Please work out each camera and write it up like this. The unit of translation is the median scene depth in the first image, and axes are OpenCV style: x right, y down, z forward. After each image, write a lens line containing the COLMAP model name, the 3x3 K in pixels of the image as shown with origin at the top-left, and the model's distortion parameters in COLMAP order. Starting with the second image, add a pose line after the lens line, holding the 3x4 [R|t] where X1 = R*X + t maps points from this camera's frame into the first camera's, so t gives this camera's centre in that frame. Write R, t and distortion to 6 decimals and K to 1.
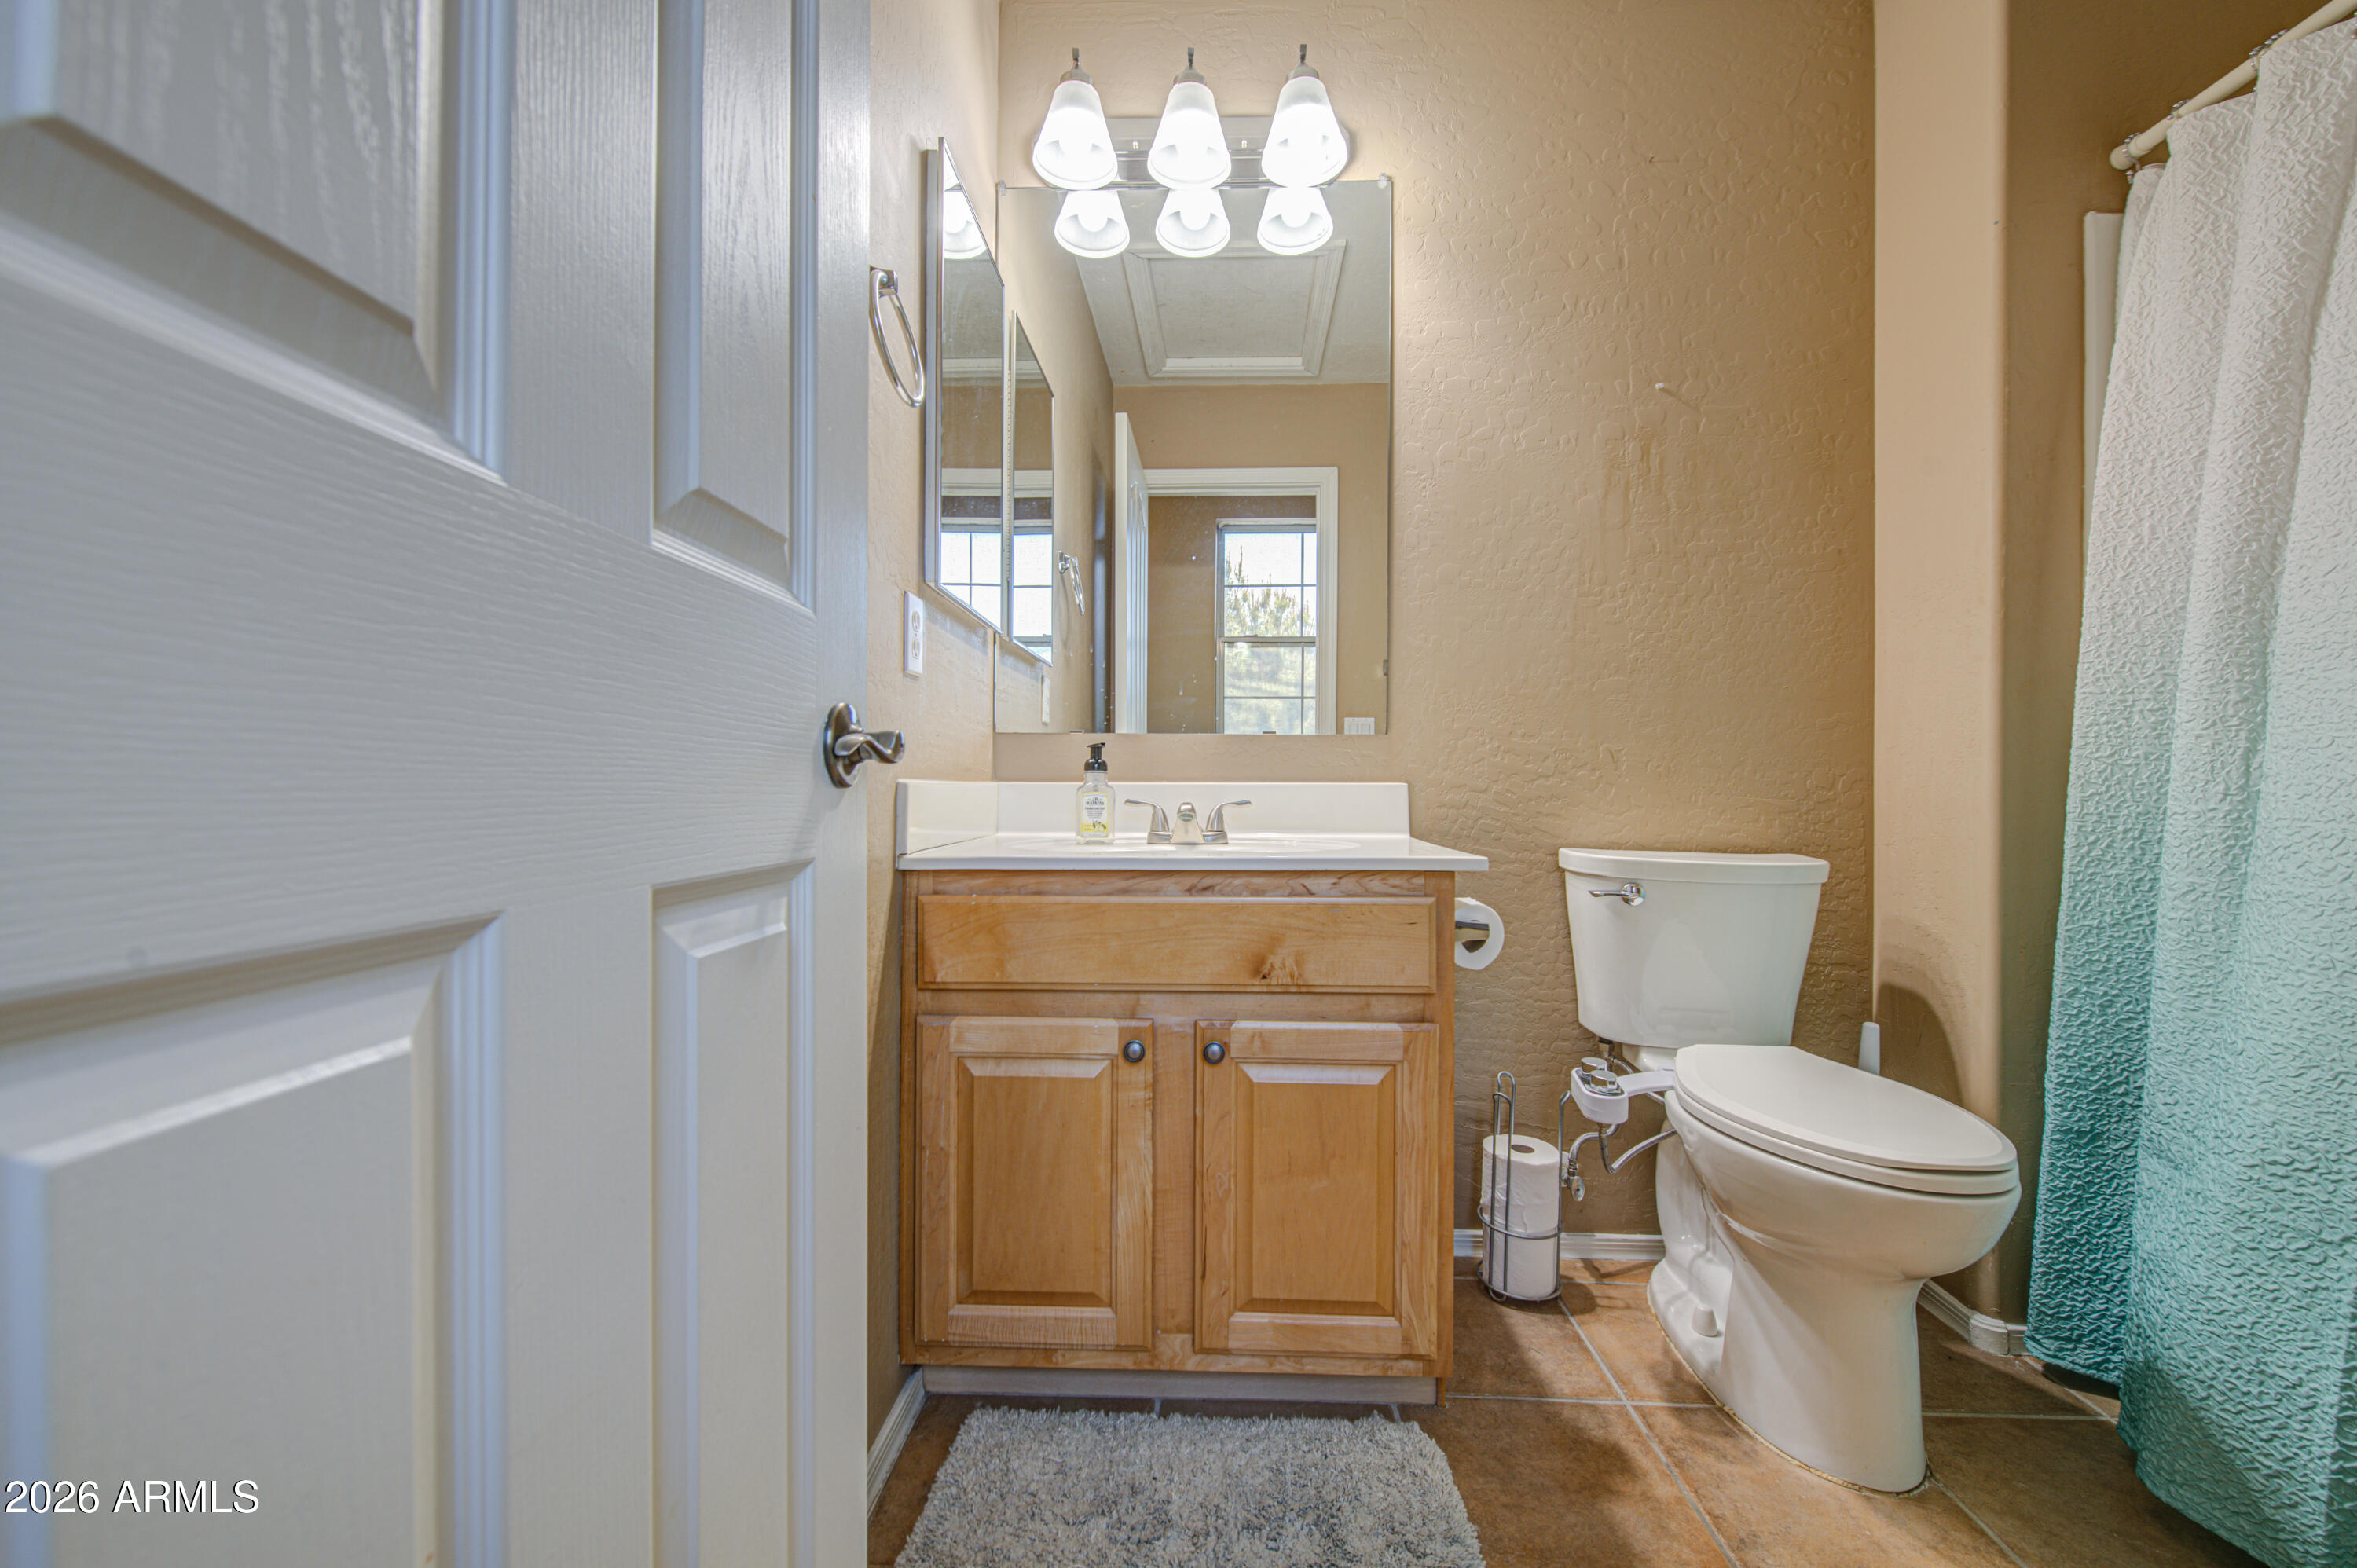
lens RADIAL K [[944.4, 0, 1186.8], [0, 944.4, 784.6], [0, 0, 1]] dist [0.000179, -0.001171]
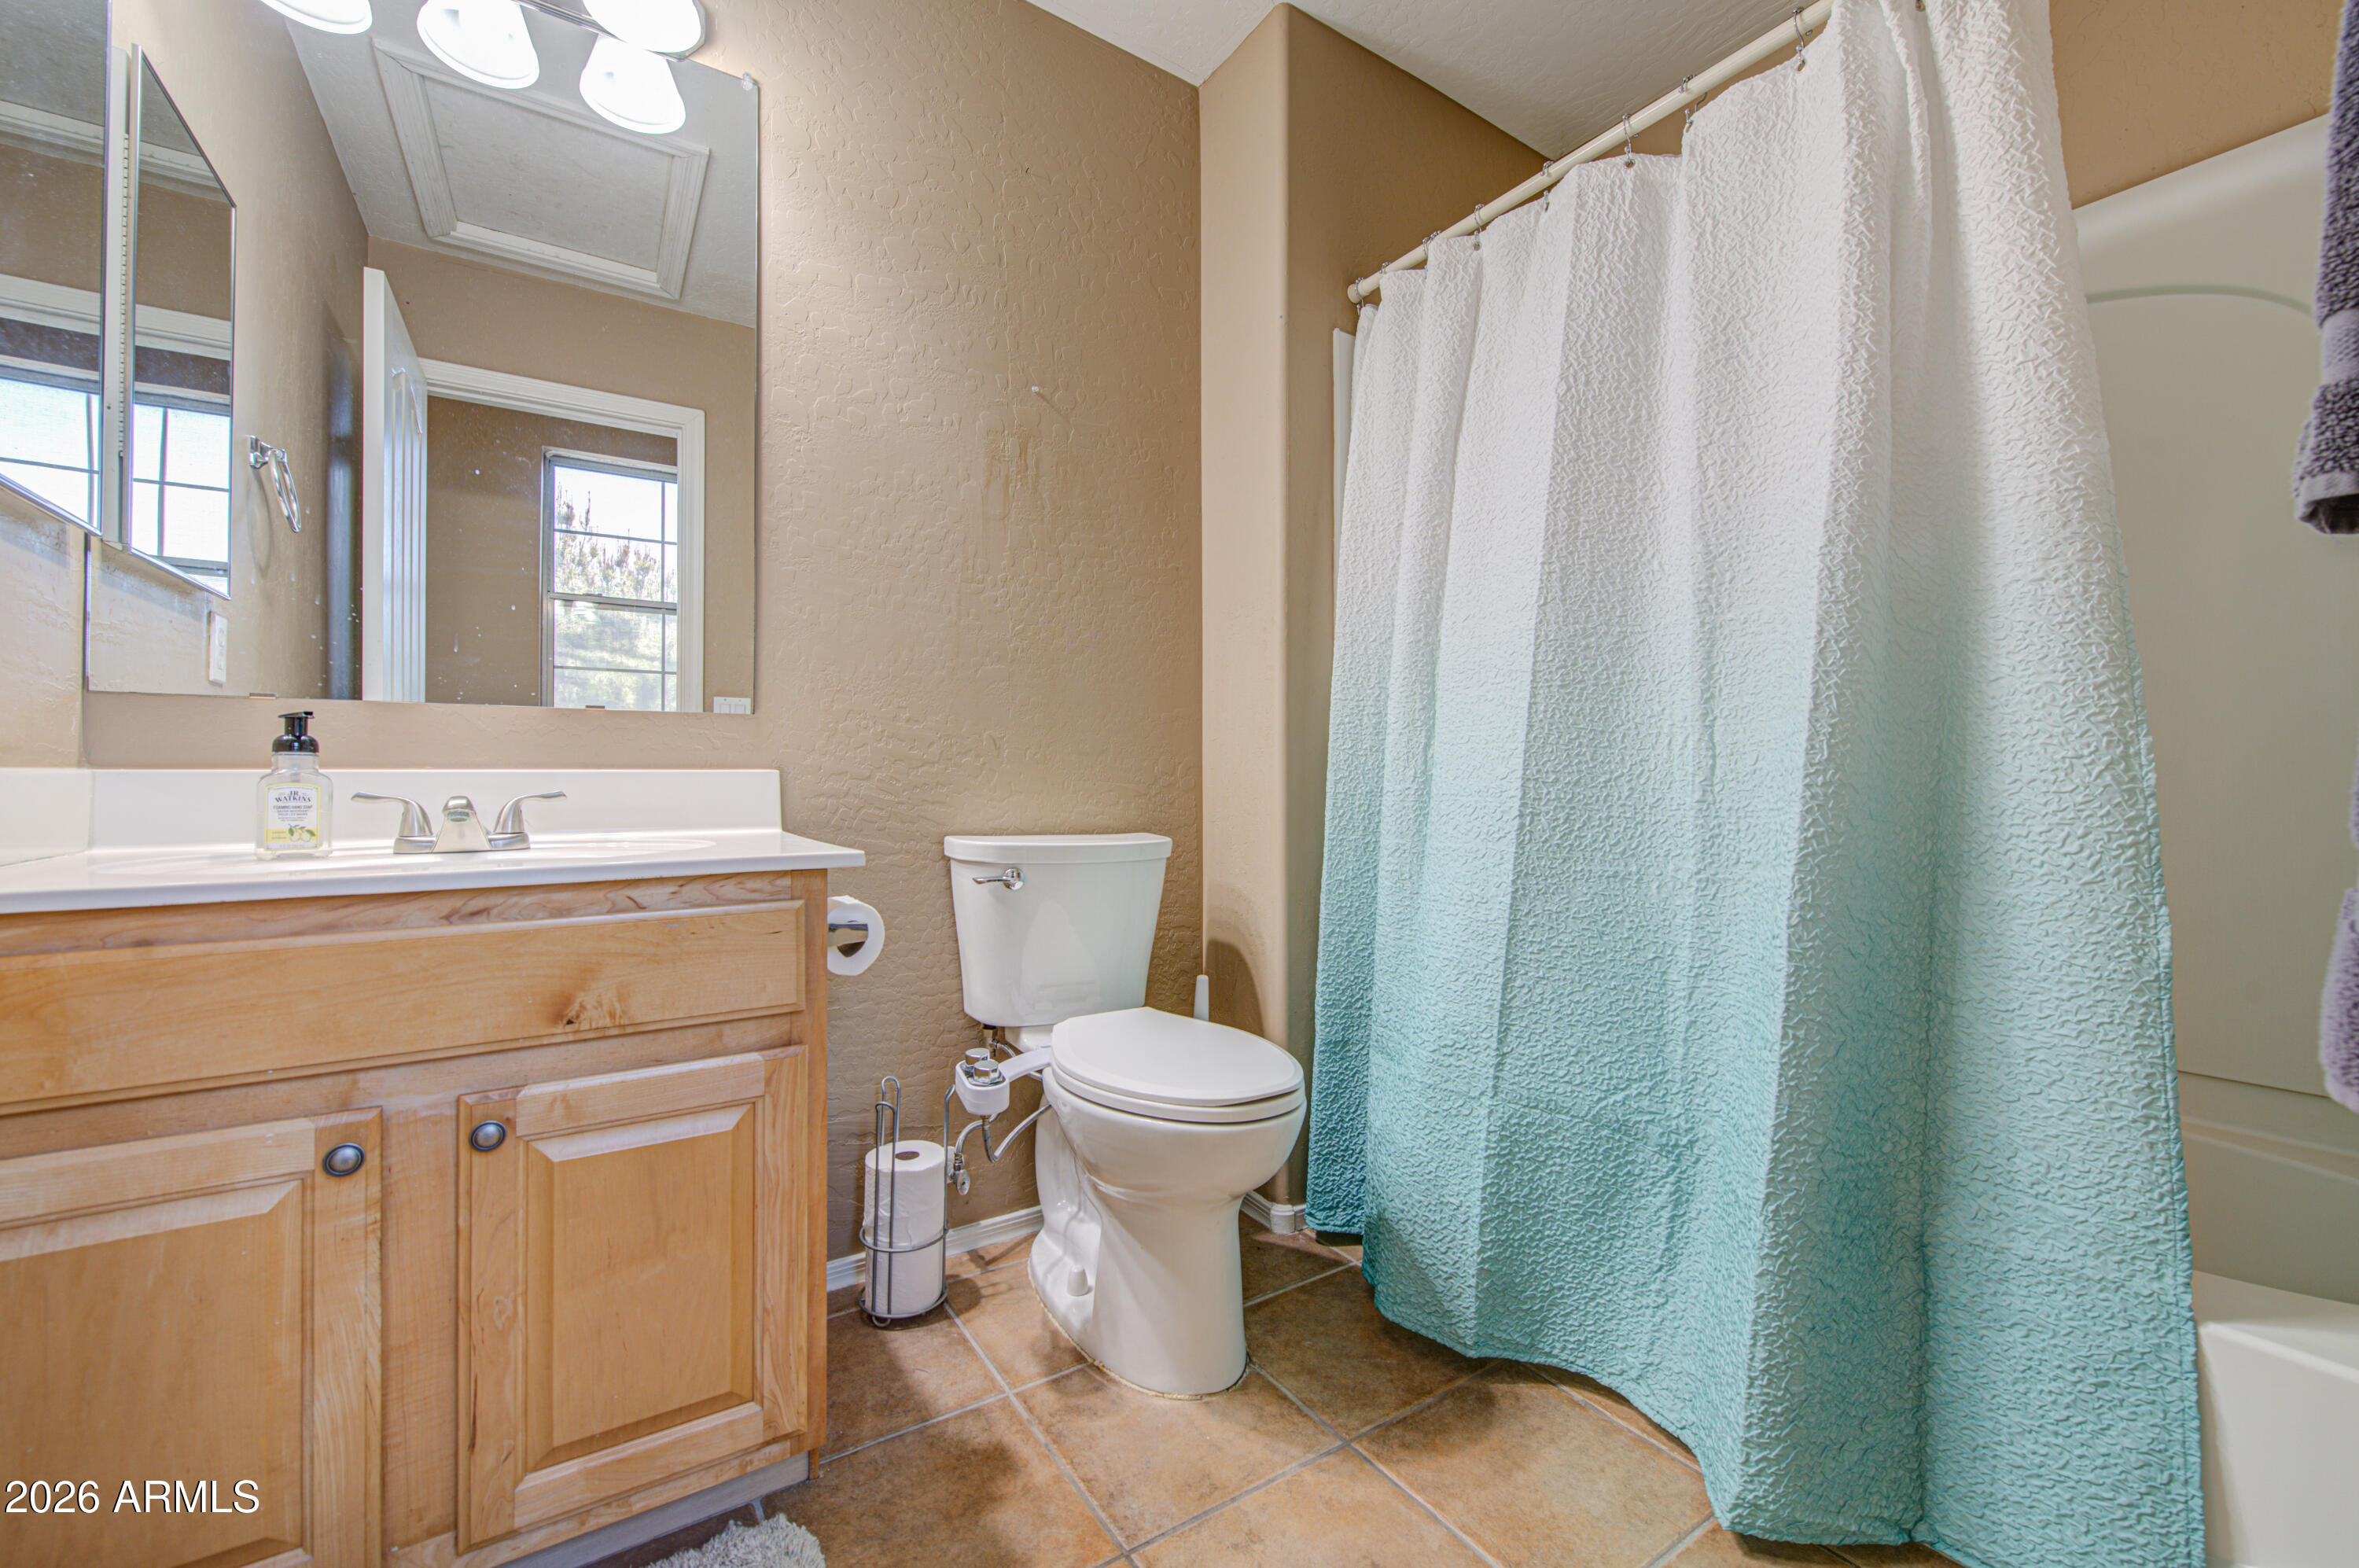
lens RADIAL K [[945.3, 0, 1187.8], [0, 945.3, 784.6], [0, 0, 1]] dist [0.000179, -0.001171]
pose [[0.813512, -0.010069, 0.581461, 0.037335], [0.002860, 0.999907, 0.013314, 0.001834], [-0.581541, -0.009168, 0.813465, 0.069681]]
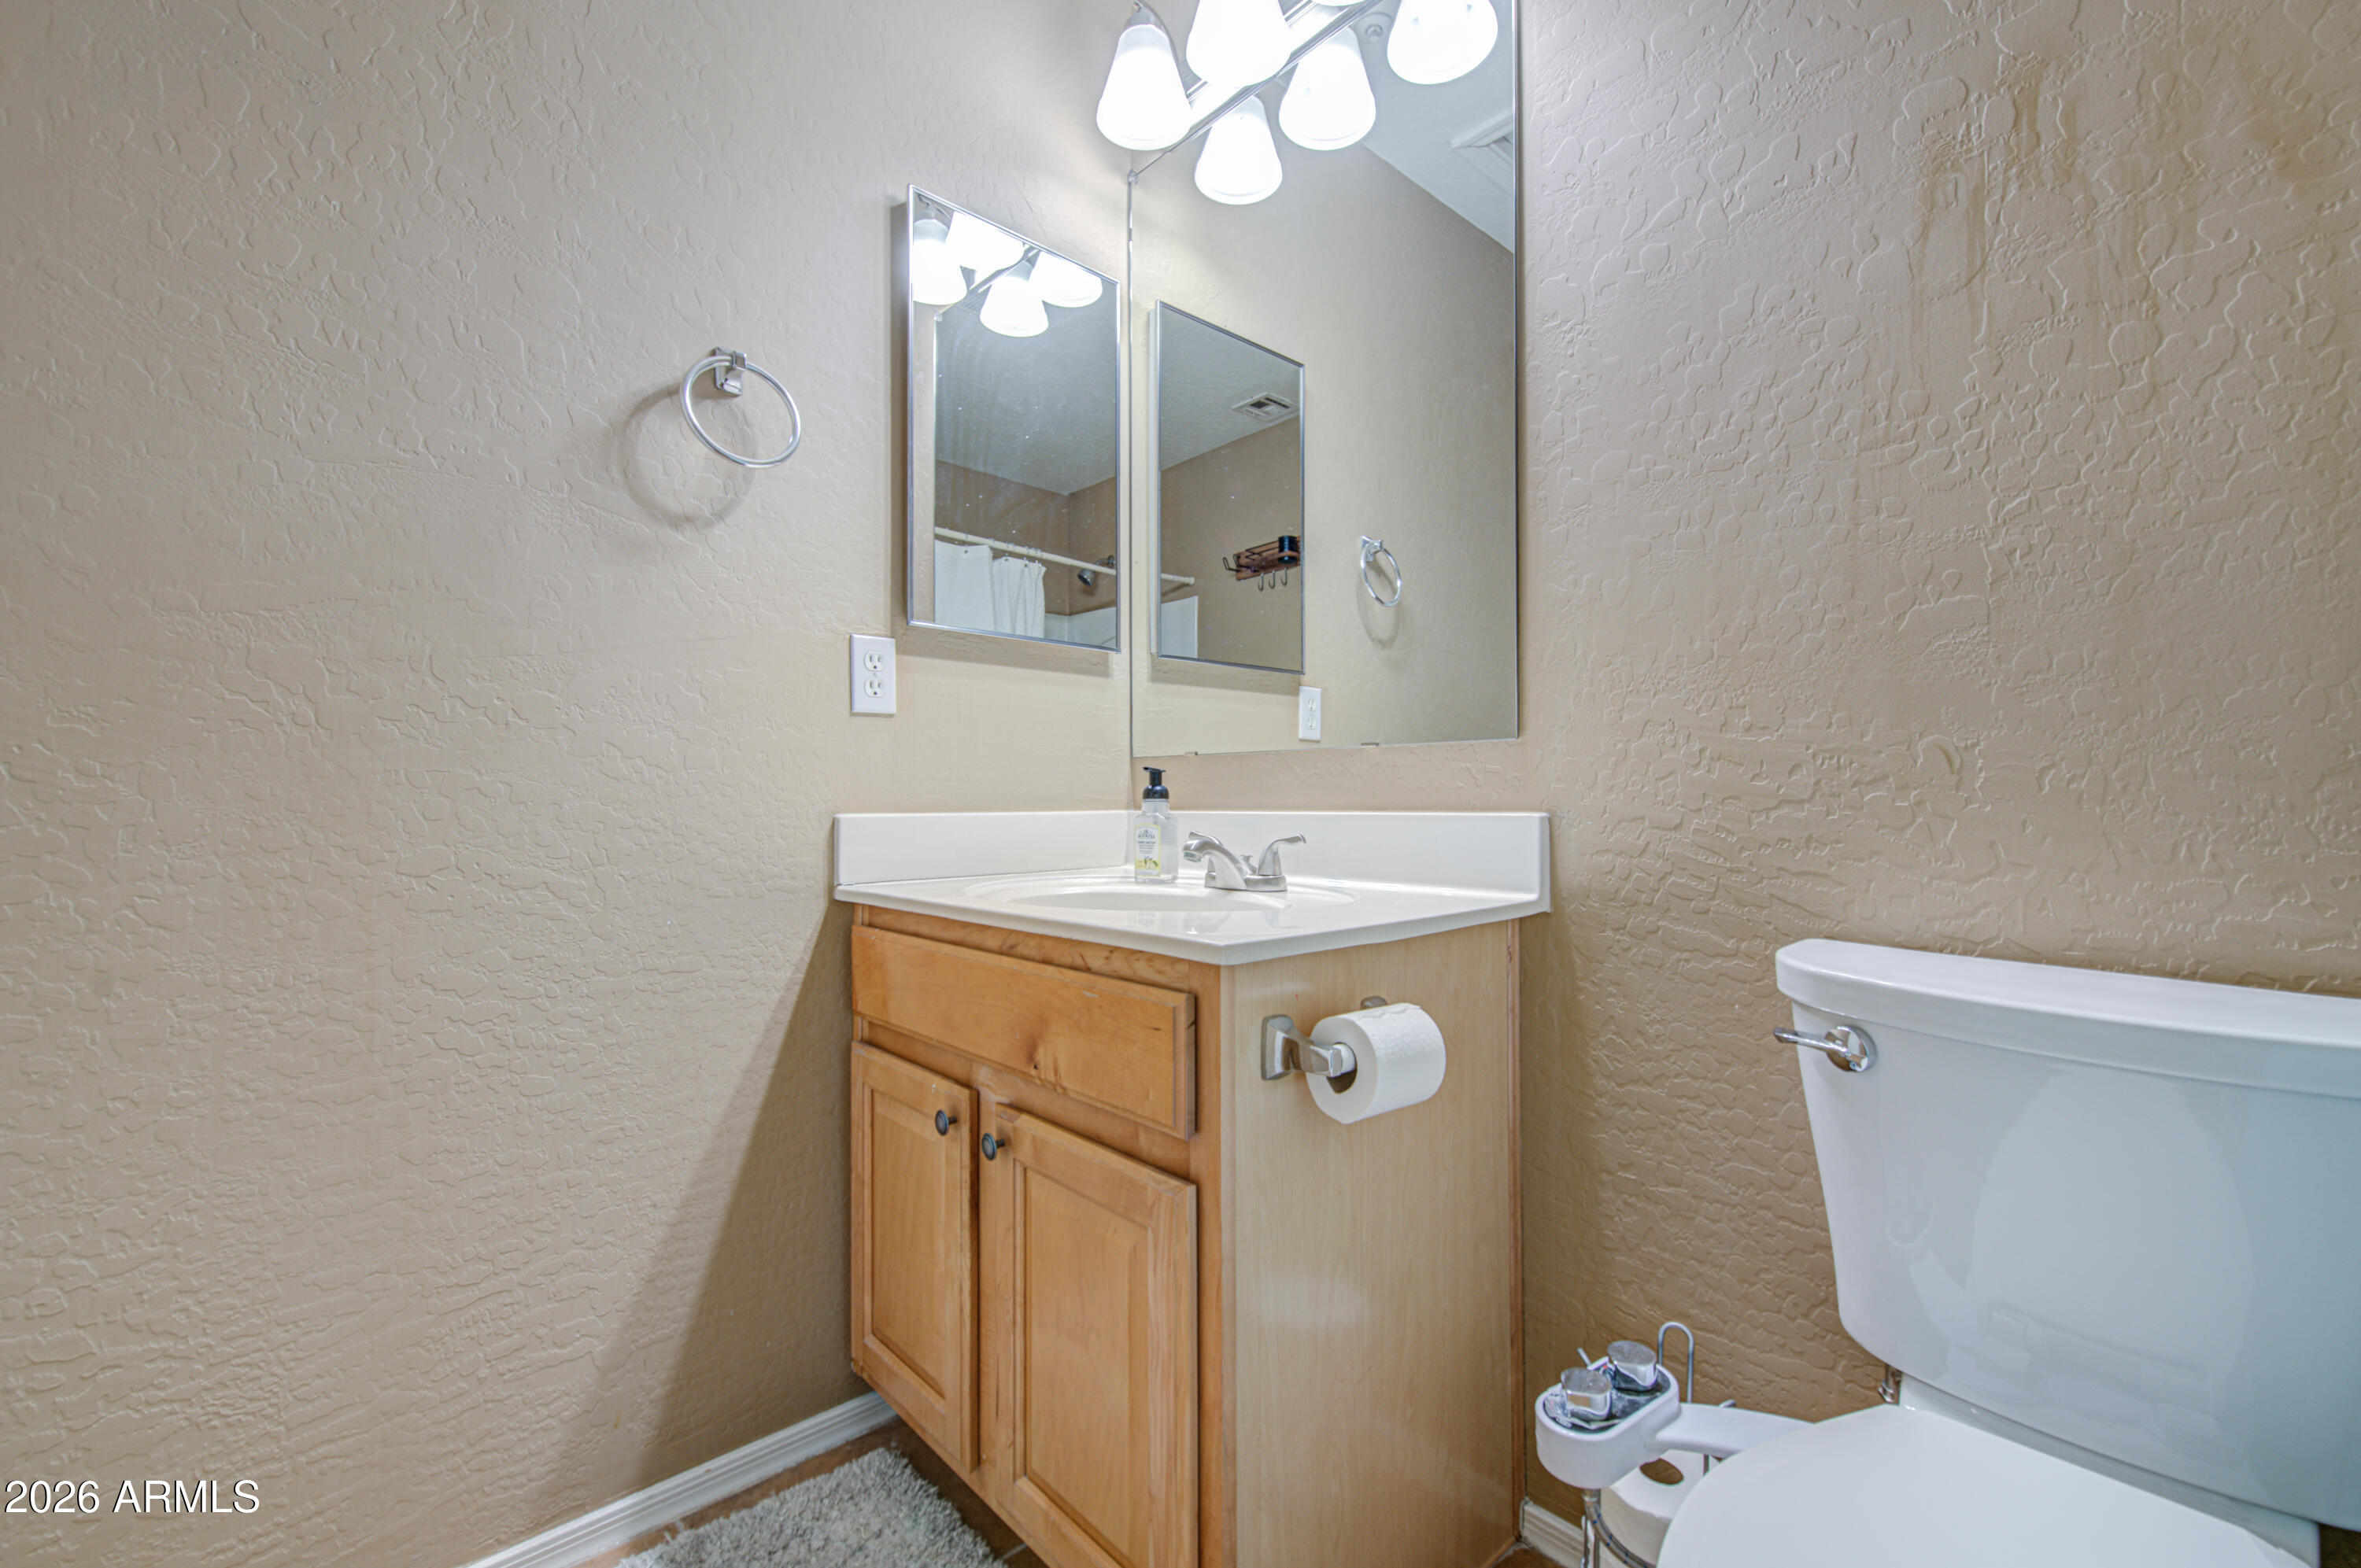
lens RADIAL K [[962.7, 0, 1181.2], [0, 962.7, 796.7], [0, 0, 1]] dist [-0.000343, -0.000529]
pose [[0.703937, -0.008641, -0.710210, 0.726468], [0.006910, 0.999962, -0.005317, -0.015598], [0.710229, -0.001165, 0.703969, 0.510521]]
